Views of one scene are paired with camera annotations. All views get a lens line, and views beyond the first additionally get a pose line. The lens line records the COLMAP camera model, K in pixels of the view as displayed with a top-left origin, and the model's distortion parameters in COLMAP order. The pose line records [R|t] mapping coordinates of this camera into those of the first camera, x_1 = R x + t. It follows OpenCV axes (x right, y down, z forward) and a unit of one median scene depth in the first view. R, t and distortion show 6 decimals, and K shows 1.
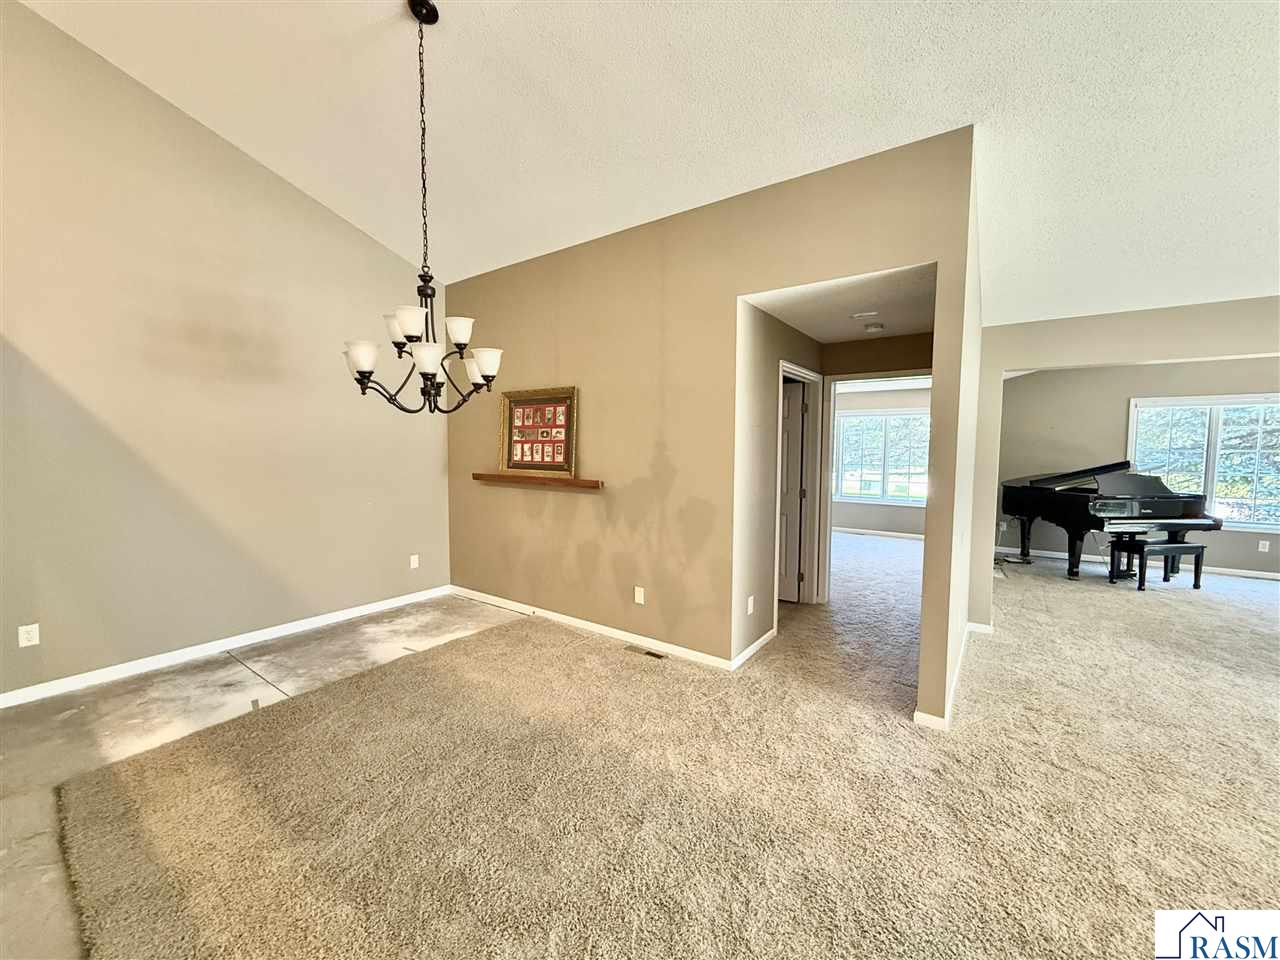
lens RADIAL K [[510.0, 0, 640.1], [0, 510.0, 474.6], [0, 0, 1]] dist [-0.003707, 0.000067]
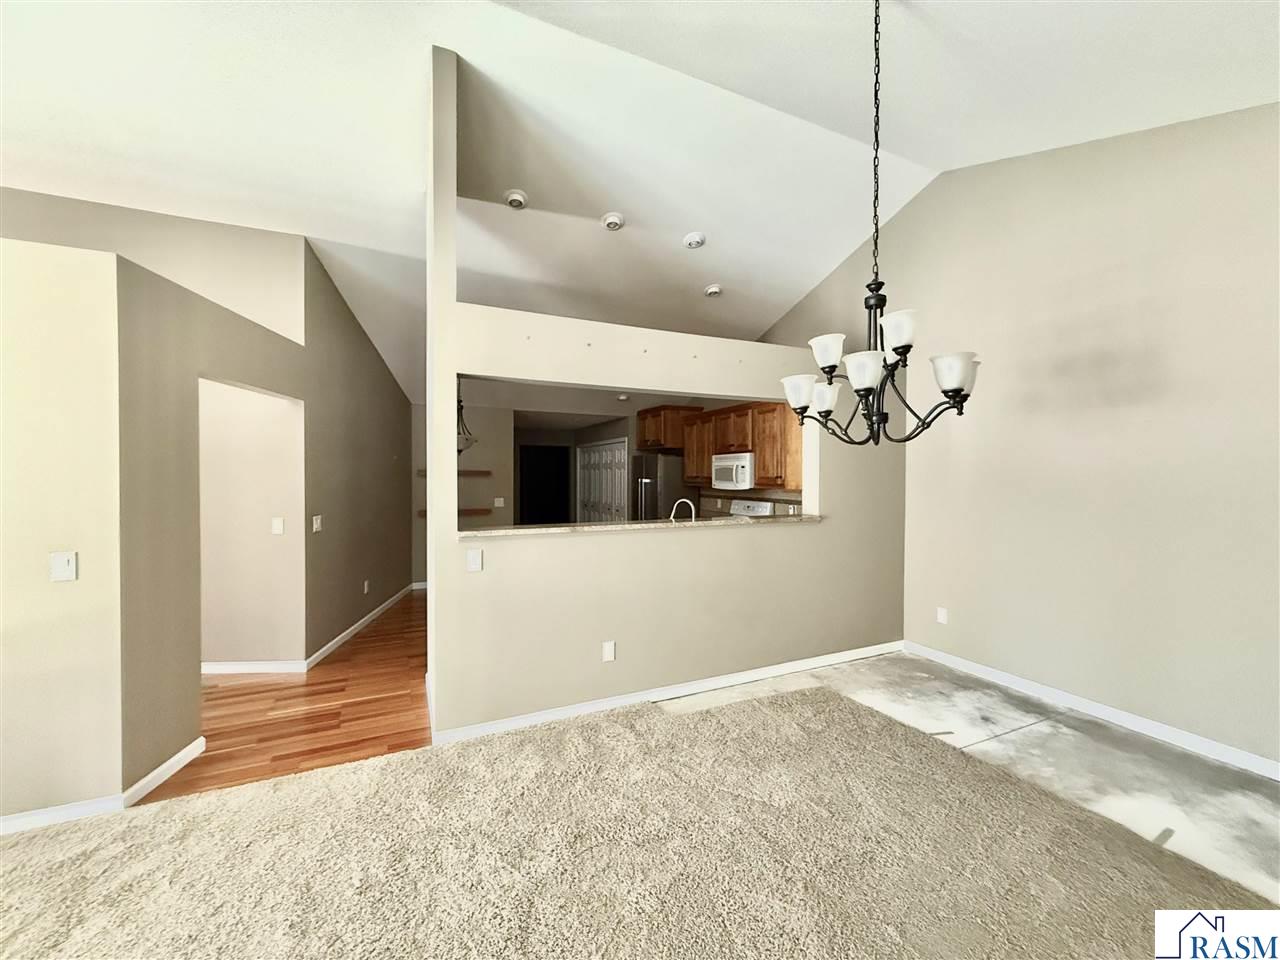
lens RADIAL K [[510.0, 0, 634.7], [0, 510.0, 476.9], [0, 0, 1]] dist [-0.003707, 0.000067]
pose [[-0.481507, 0.001313, -0.876441, 0.389525], [-0.058227, 0.997742, 0.033484, -0.055681], [0.874506, 0.067155, -0.480343, 0.802411]]
